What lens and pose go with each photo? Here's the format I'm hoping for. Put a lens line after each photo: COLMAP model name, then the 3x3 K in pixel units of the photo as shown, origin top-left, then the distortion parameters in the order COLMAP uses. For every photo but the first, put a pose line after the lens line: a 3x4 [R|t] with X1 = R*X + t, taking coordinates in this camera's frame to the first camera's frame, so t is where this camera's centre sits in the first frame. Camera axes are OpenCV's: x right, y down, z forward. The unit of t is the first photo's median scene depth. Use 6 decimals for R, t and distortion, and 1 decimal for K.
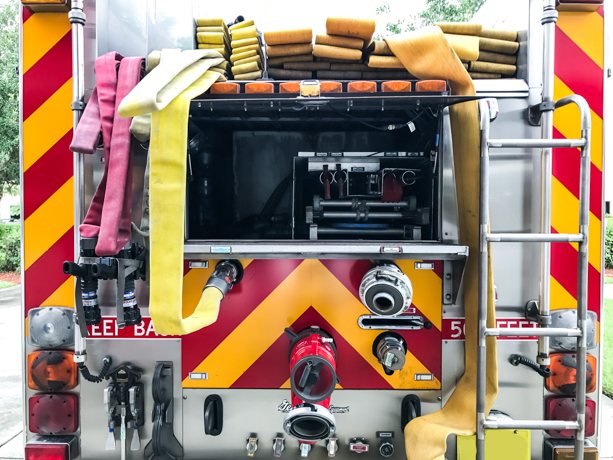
lens RADIAL K [[505.7, 0, 305.1], [0, 505.7, 229.7], [0, 0, 1]] dist [0.029568, -0.028900]
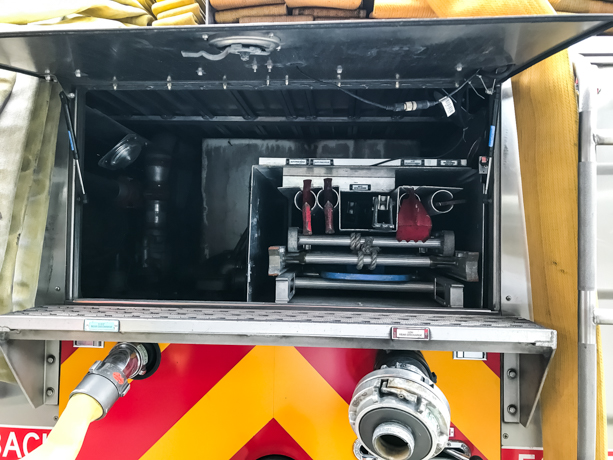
lens RADIAL K [[505.7, 0, 308.5], [0, 505.7, 229.1], [0, 0, 1]] dist [0.029568, -0.028900]
pose [[0.998609, 0.011477, -0.051456, 0.078283], [-0.014165, 0.998537, -0.052178, -0.036379], [0.050781, 0.052835, 0.997311, 0.396672]]
